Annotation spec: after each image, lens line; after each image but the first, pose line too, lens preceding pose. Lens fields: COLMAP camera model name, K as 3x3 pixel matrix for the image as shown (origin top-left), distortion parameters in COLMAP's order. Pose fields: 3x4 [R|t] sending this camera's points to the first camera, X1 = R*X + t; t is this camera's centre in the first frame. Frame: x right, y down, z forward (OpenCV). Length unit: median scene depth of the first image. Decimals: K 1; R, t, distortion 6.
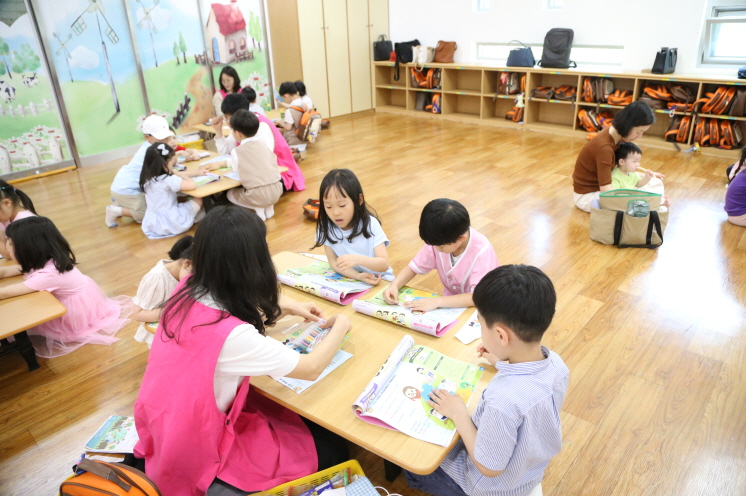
lens RADIAL K [[504.9, 0, 377.7], [0, 504.9, 253.0], [0, 0, 1]] dist [-0.116360, 0.061199]
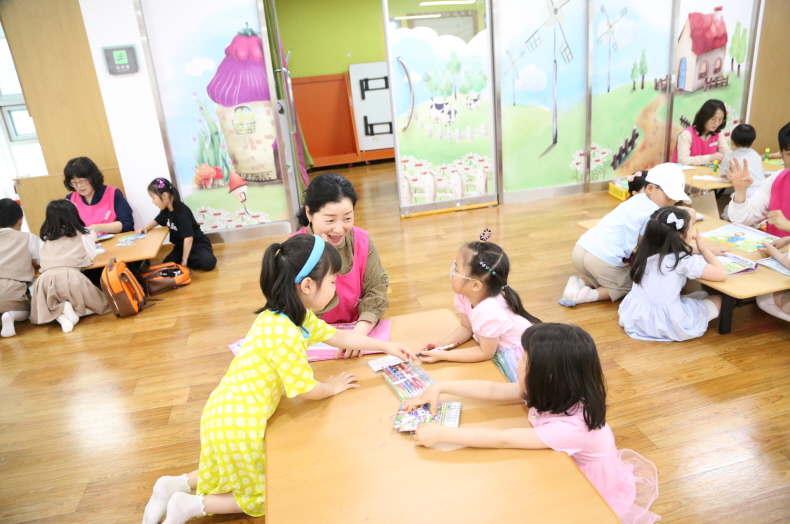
lens RADIAL K [[534.6, 0, 393.1], [0, 534.6, 264.9], [0, 0, 1]] dist [-0.116360, 0.061199]
pose [[0.805434, 0.173832, -0.566621, -0.196783], [-0.201505, 0.979387, 0.014030, -0.042090], [0.557380, 0.102877, 0.823859, 0.122873]]
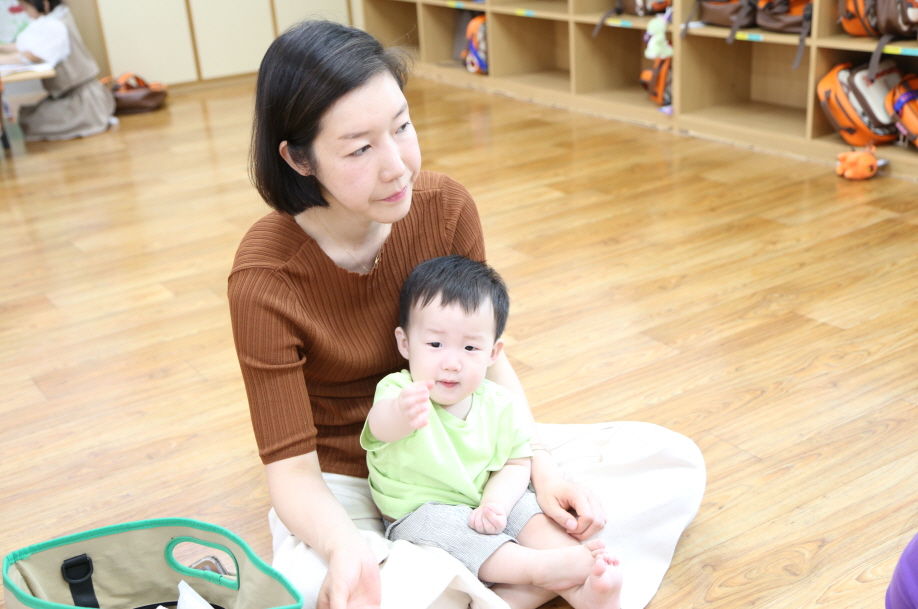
lens RADIAL K [[1143.3, 0, 459.8], [0, 1143.3, 304.9], [0, 0, 1]] dist [0.073983, 0.000000]
pose [[0.961042, 0.071391, -0.267025, 0.380324], [-0.086677, 0.995179, -0.045888, -0.105102], [0.262462, 0.067246, 0.962596, 0.316612]]
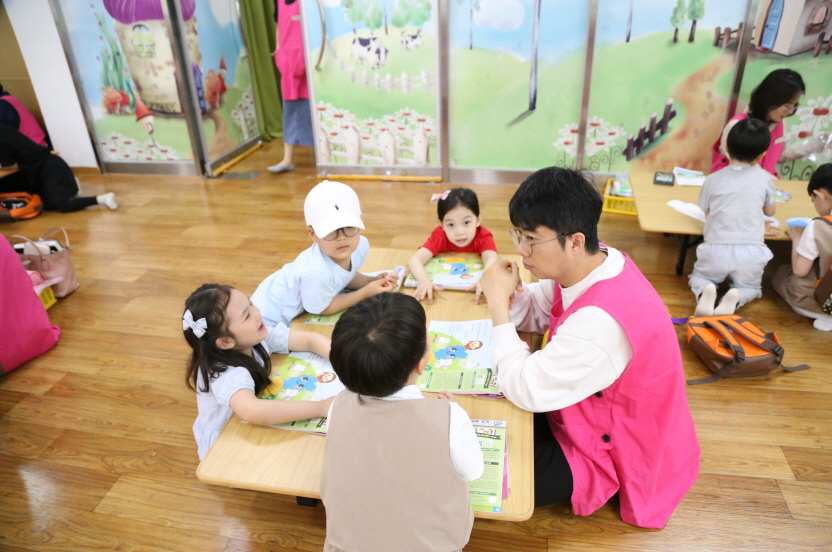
lens RADIAL K [[563.1, 0, 421.9], [0, 563.1, 283.7], [0, 0, 1]] dist [-0.116360, 0.061199]
pose [[0.515228, 0.430879, -0.740867, -0.019369], [-0.356158, 0.893902, 0.272196, -0.222433], [0.779546, 0.123622, 0.614025, 0.484103]]
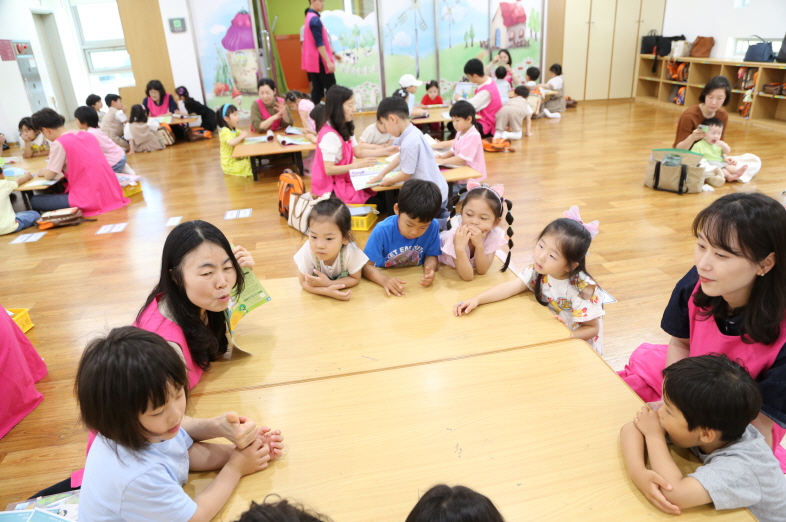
lens RADIAL K [[531.9, 0, 394.0], [0, 531.9, 265.0], [0, 0, 1]] dist [-0.116360, 0.061199]
pose [[0.790527, 0.245856, -0.560911, 0.392941], [-0.236482, 0.967390, 0.090734, 0.114785], [0.564928, 0.060918, 0.822889, -0.265430]]
